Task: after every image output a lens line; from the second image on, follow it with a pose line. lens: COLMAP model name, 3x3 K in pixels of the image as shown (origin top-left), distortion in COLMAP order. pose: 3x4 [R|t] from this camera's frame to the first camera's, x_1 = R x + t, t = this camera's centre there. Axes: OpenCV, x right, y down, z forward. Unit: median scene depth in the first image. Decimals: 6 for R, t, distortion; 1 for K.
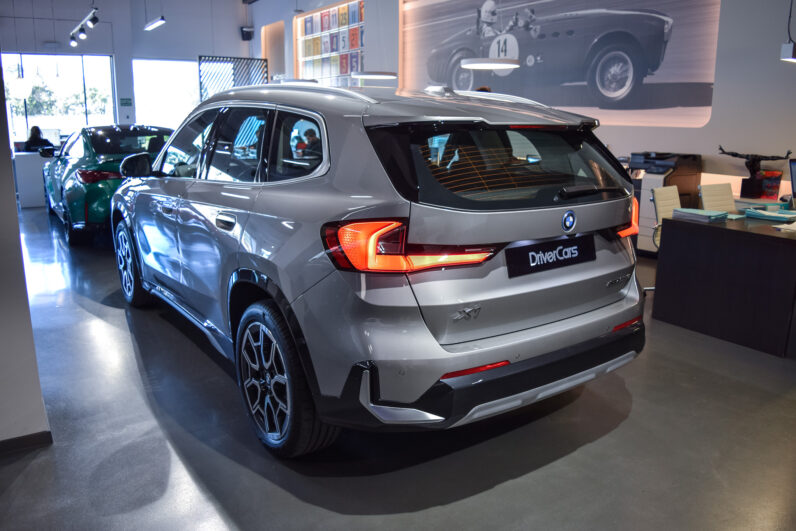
lens RADIAL K [[623.1, 0, 398.0], [0, 623.1, 265.5], [0, 0, 1]] dist [-0.100353, 0.013784]
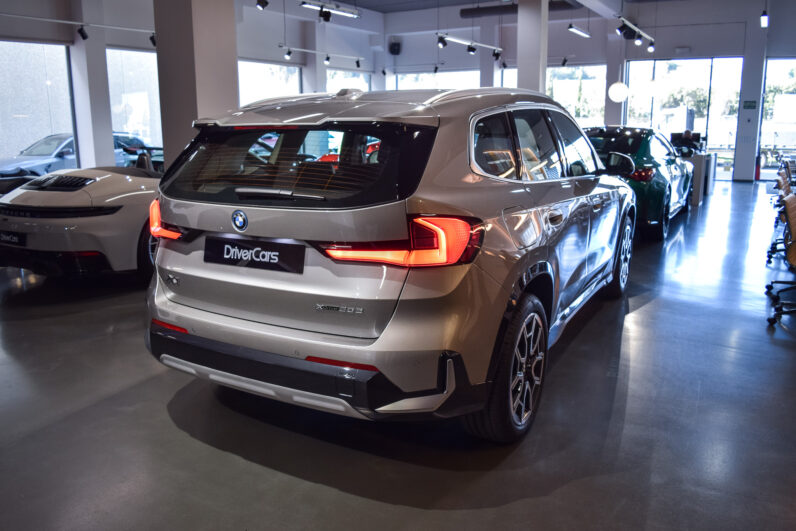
lens RADIAL K [[623.1, 0, 398.0], [0, 623.1, 265.5], [0, 0, 1]] dist [-0.100353, 0.013784]
pose [[0.431401, 0.194019, -0.881050, 1.233920], [-0.197631, 0.973204, 0.117543, -0.163274], [0.880247, 0.123414, 0.458185, 0.741972]]
